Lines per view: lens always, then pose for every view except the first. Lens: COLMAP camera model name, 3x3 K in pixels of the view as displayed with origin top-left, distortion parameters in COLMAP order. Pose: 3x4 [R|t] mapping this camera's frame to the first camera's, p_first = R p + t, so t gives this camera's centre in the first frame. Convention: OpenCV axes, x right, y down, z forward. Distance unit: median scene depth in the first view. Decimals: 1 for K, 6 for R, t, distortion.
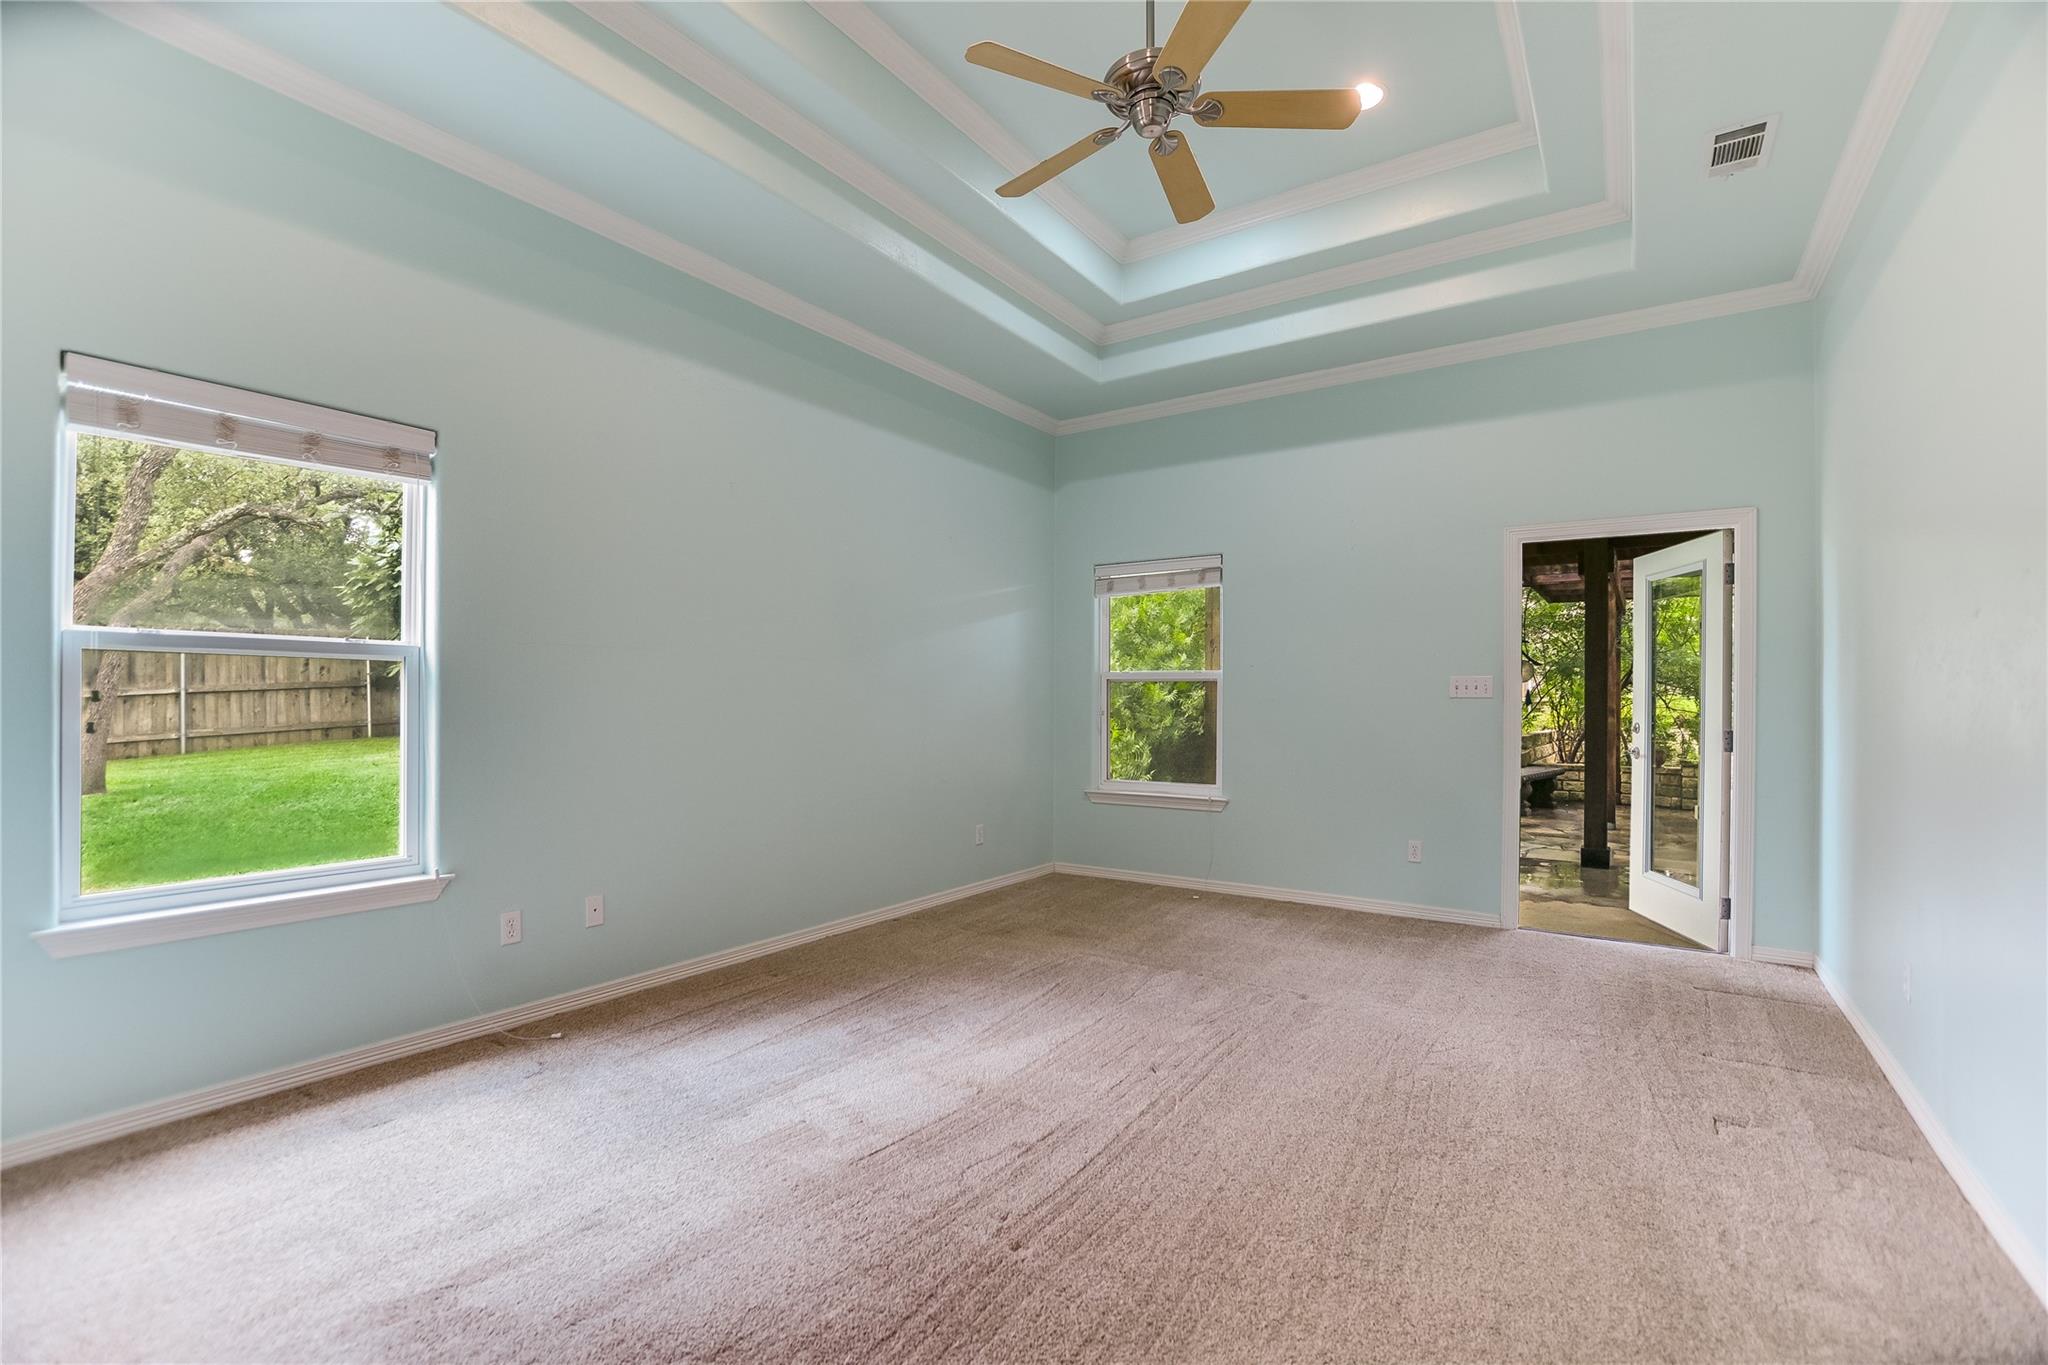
lens RADIAL K [[899.9, 0, 1024.6], [0, 899.9, 688.6], [0, 0, 1]] dist [-0.030411, 0.002335]
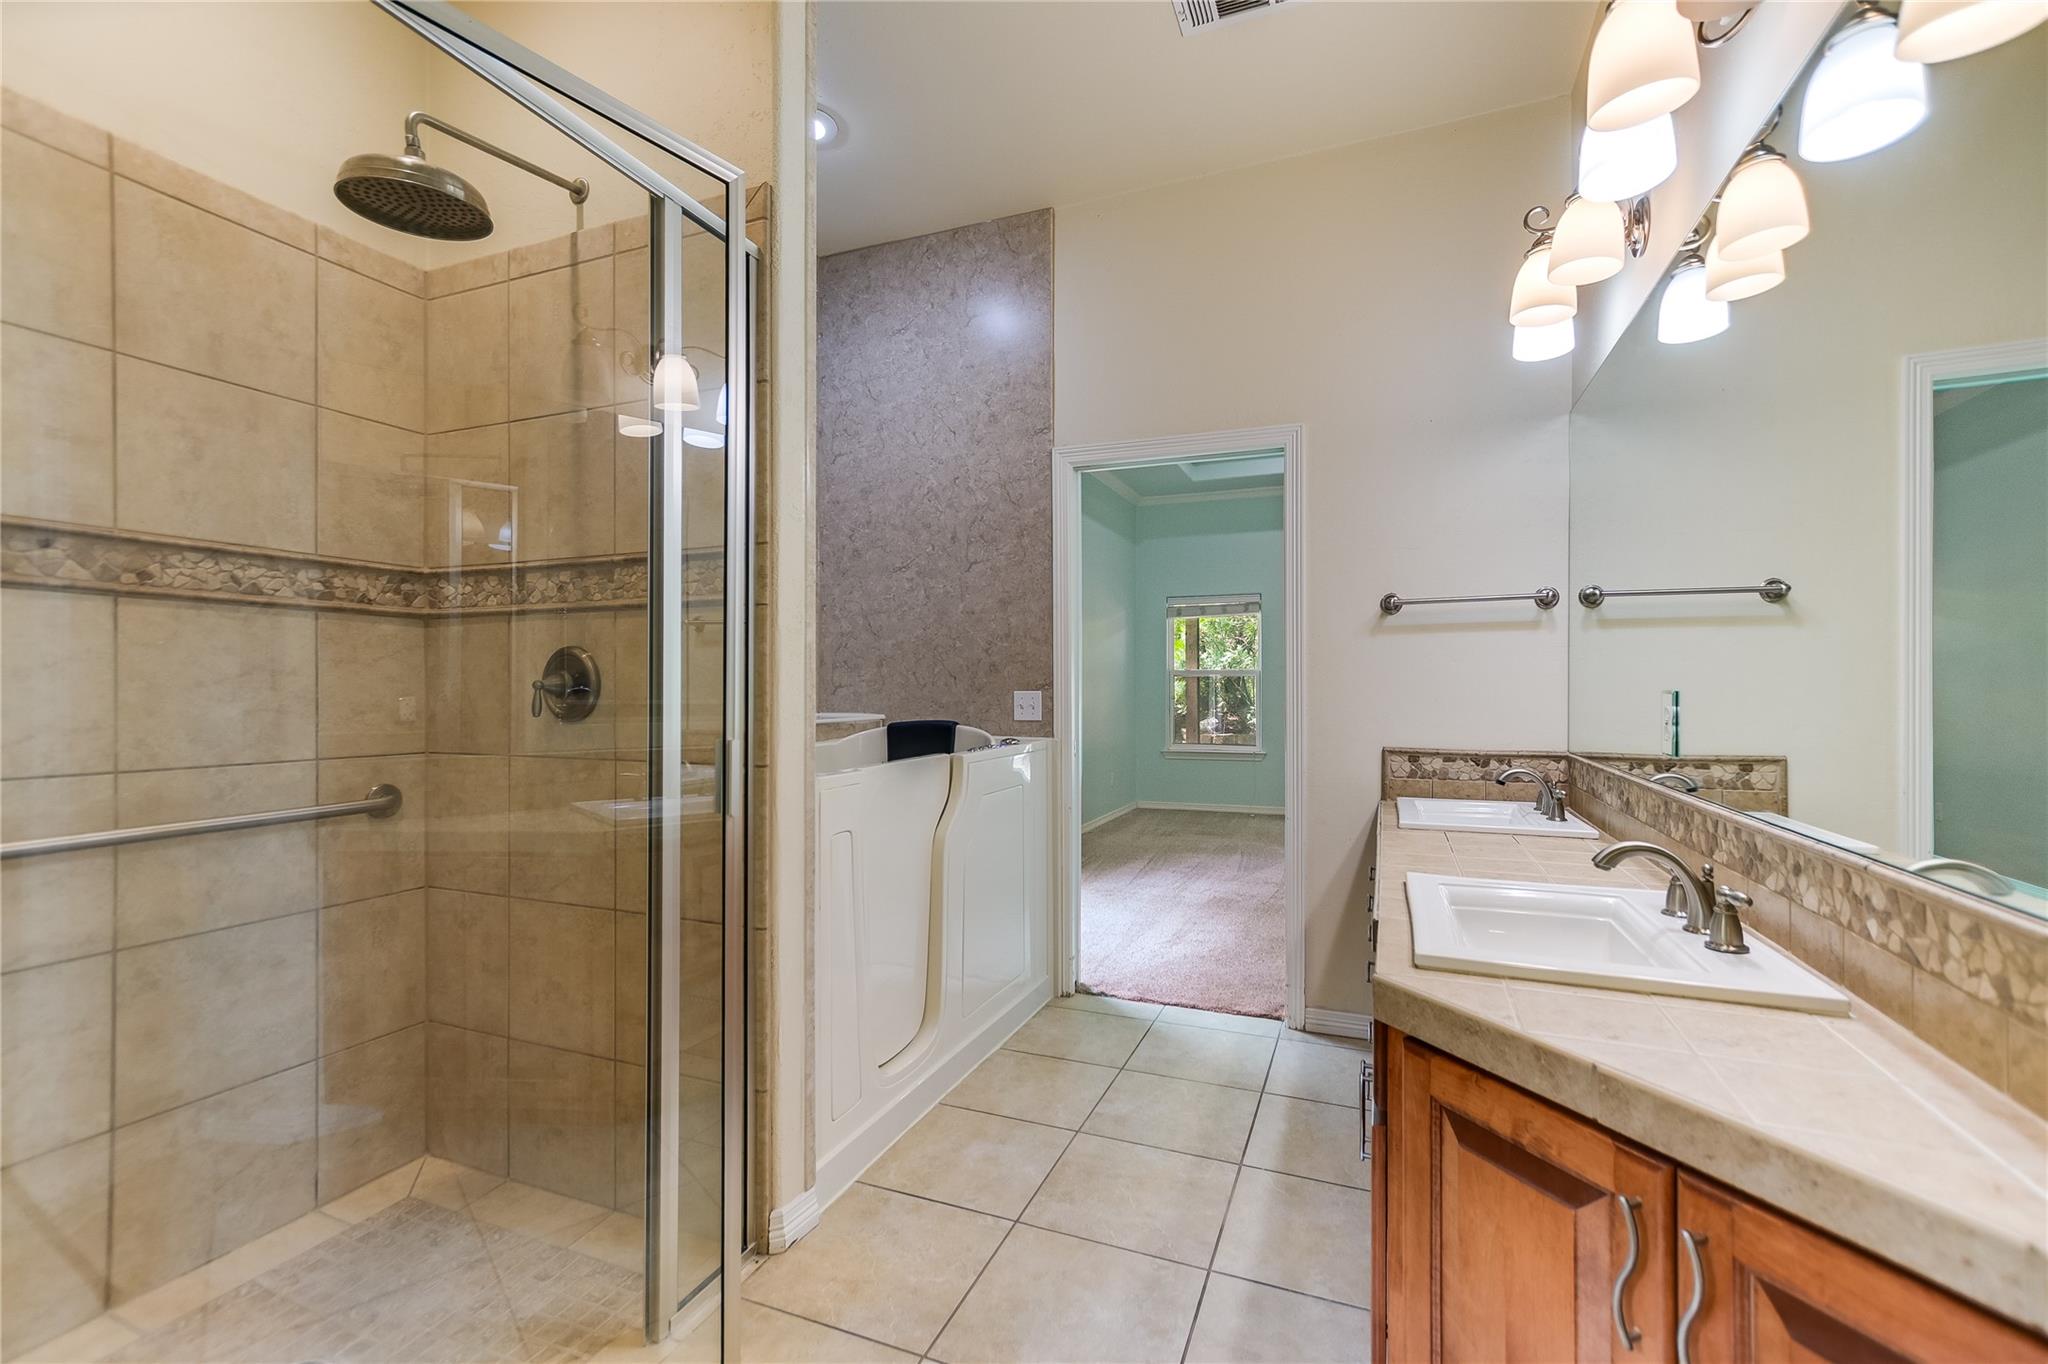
lens RADIAL K [[899.9, 0, 1019.4], [0, 899.9, 677.8], [0, 0, 1]] dist [-0.030411, 0.002335]
pose [[0.976113, -0.006890, 0.217155, -0.501723], [0.007354, 0.999972, -0.001332, -0.006176], [-0.217140, 0.002898, 0.976136, -0.400708]]
